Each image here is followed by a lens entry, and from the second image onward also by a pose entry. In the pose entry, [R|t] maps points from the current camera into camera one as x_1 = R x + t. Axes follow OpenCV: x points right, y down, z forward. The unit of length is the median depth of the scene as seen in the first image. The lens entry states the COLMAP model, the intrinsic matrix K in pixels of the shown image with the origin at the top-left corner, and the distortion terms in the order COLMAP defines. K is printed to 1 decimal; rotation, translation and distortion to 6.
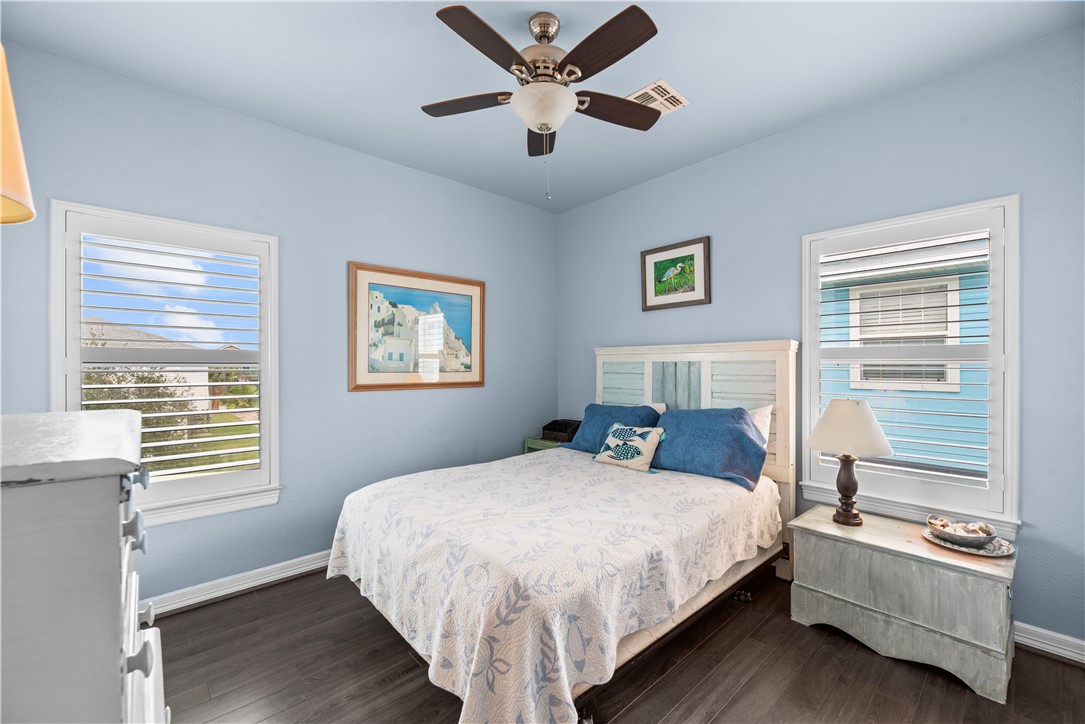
lens RADIAL K [[437.1, 0, 543.1], [0, 437.1, 366.3], [0, 0, 1]] dist [-0.001286, 0.000028]
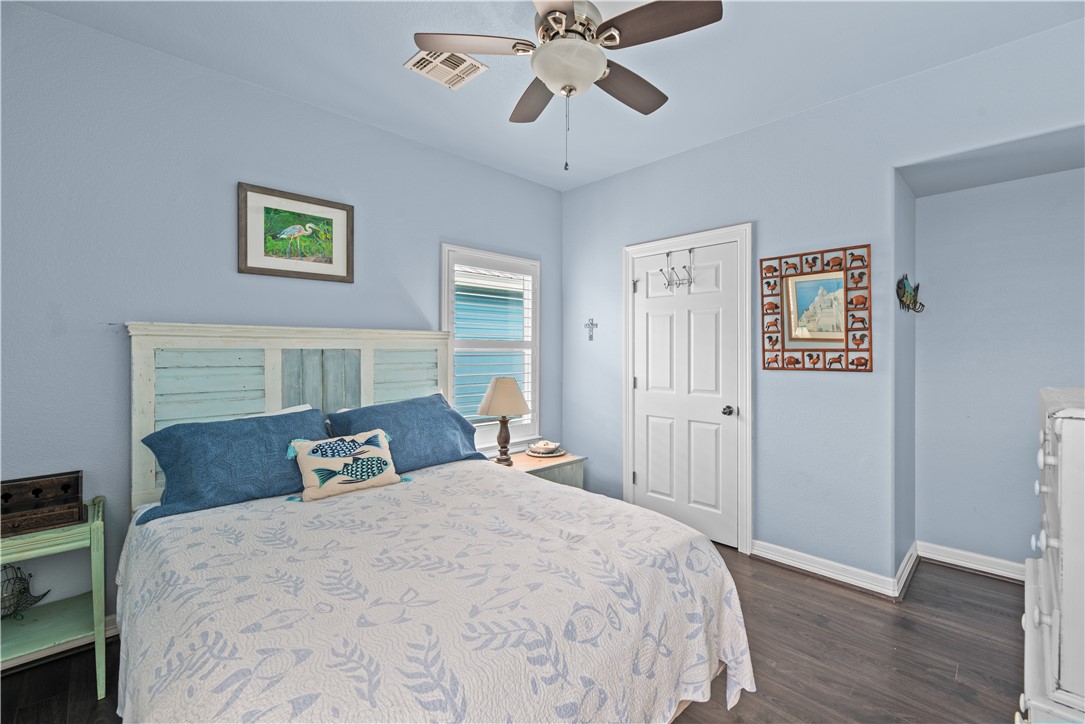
lens RADIAL K [[474.6, 0, 545.2], [0, 474.6, 350.3], [0, 0, 1]] dist [-0.001601, -0.000093]
pose [[-0.038959, 0.002891, 0.999237, -0.571369], [0.005062, 0.999984, -0.002696, -0.004261], [-0.999228, 0.004954, -0.038973, 0.637115]]
